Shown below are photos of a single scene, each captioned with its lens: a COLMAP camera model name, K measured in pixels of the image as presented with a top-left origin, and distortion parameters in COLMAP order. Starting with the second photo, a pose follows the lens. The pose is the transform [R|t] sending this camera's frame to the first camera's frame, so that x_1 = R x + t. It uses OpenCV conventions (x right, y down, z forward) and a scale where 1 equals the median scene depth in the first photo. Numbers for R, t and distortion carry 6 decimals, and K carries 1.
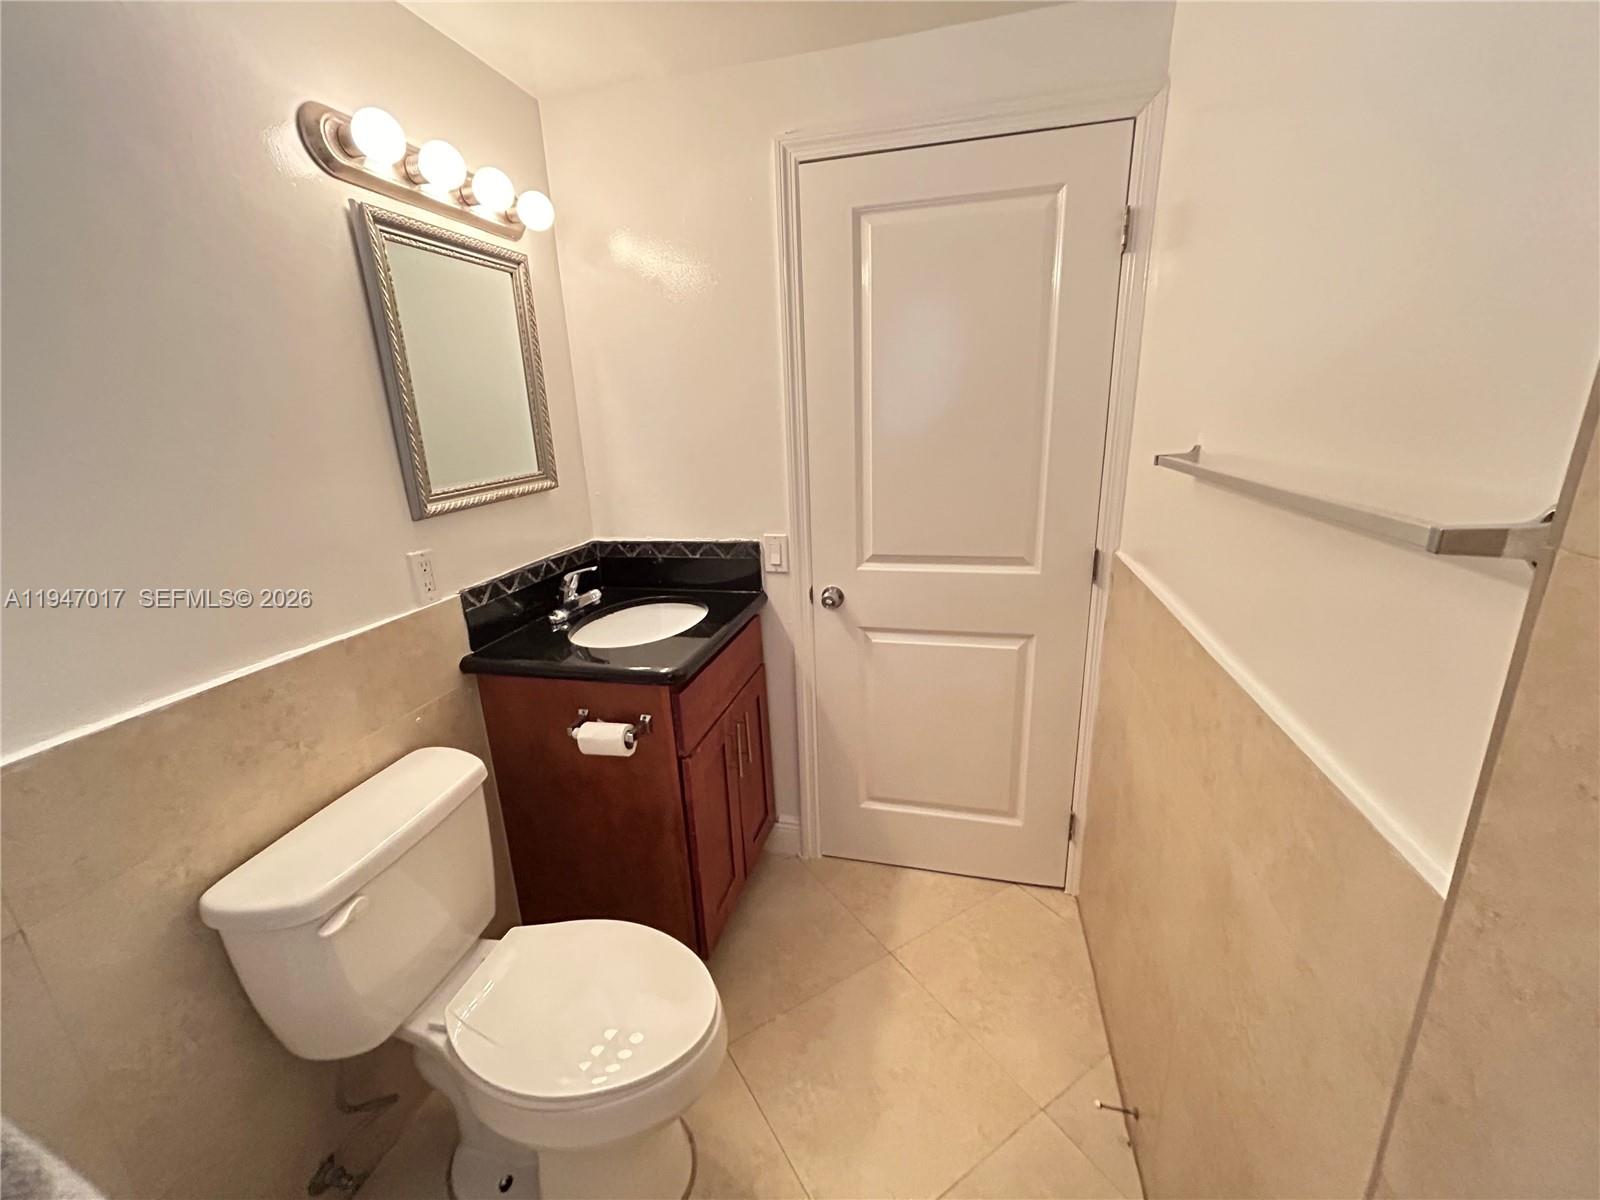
lens RADIAL K [[652.3, 0, 798.9], [0, 652.3, 595.7], [0, 0, 1]] dist [-0.000074, 0.000412]
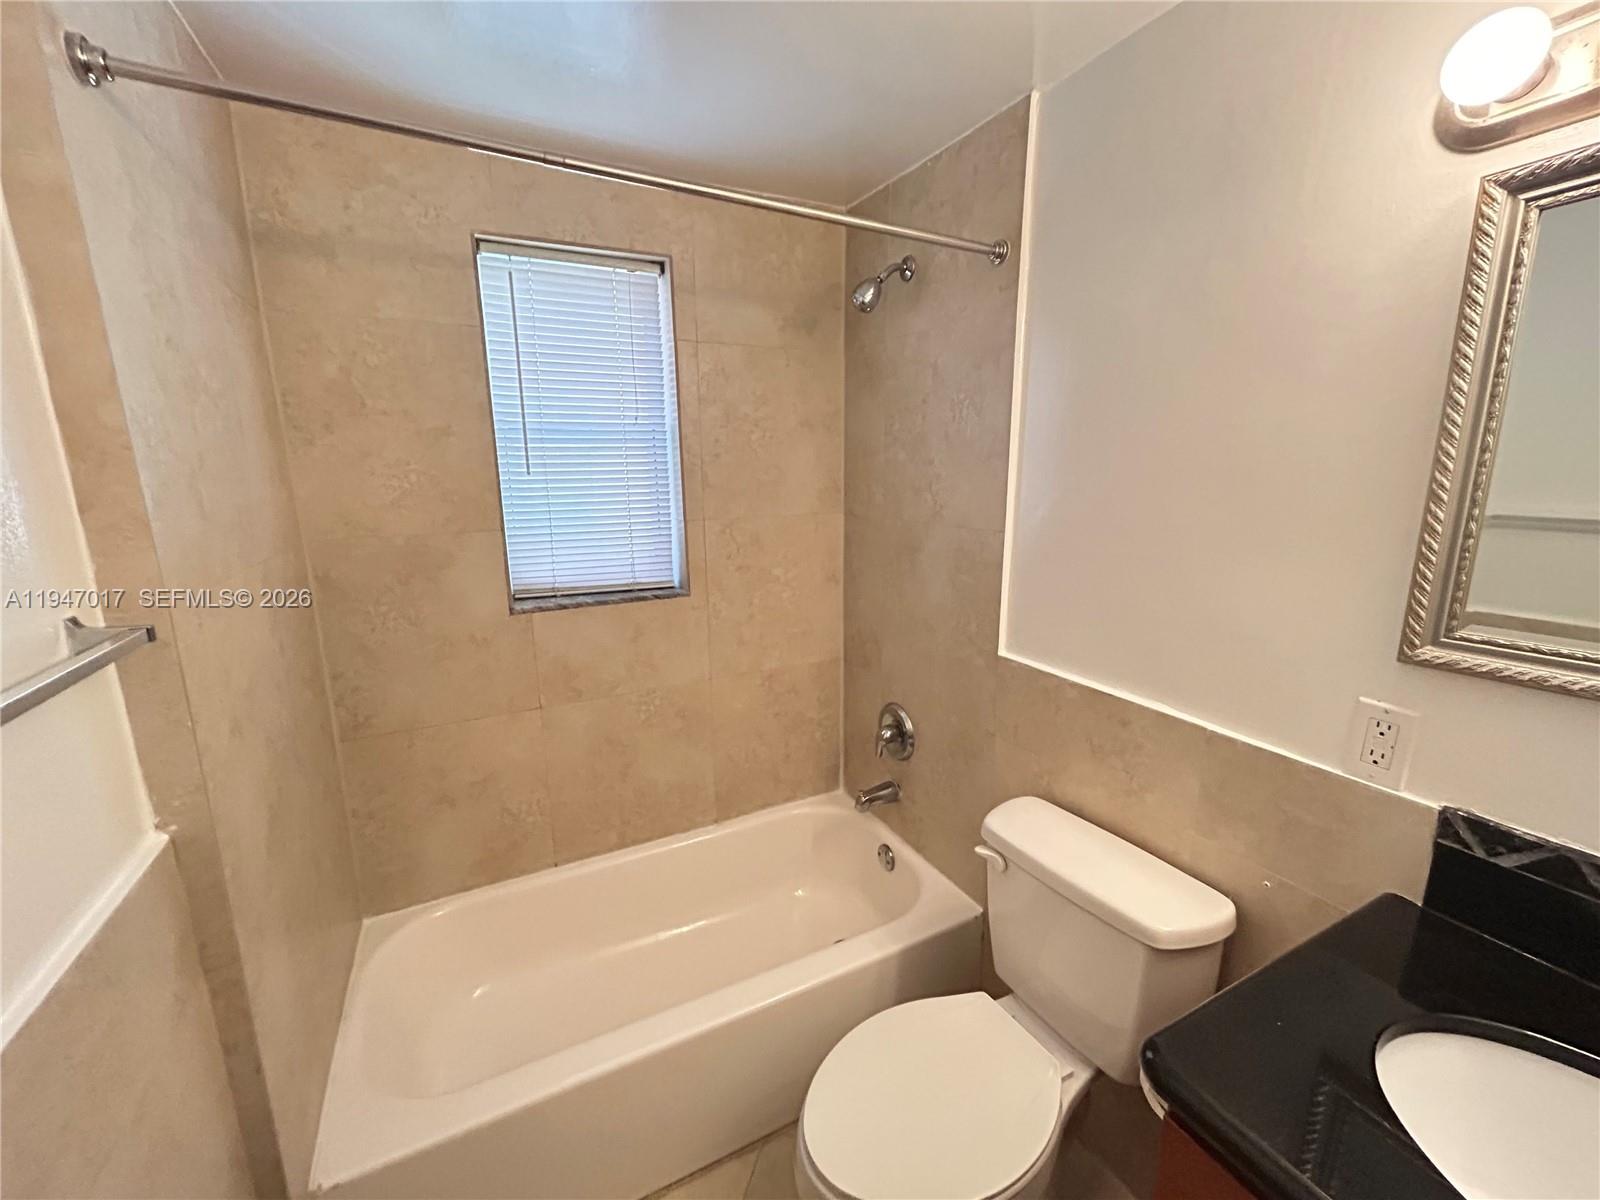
lens RADIAL K [[652.3, 0, 798.9], [0, 652.3, 595.7], [0, 0, 1]] dist [-0.000074, 0.000412]
pose [[-0.748953, 0.176276, -0.638746, 0.294265], [-0.146357, 0.896150, 0.418921, -0.400252], [0.646258, 0.407237, -0.645375, 1.125286]]
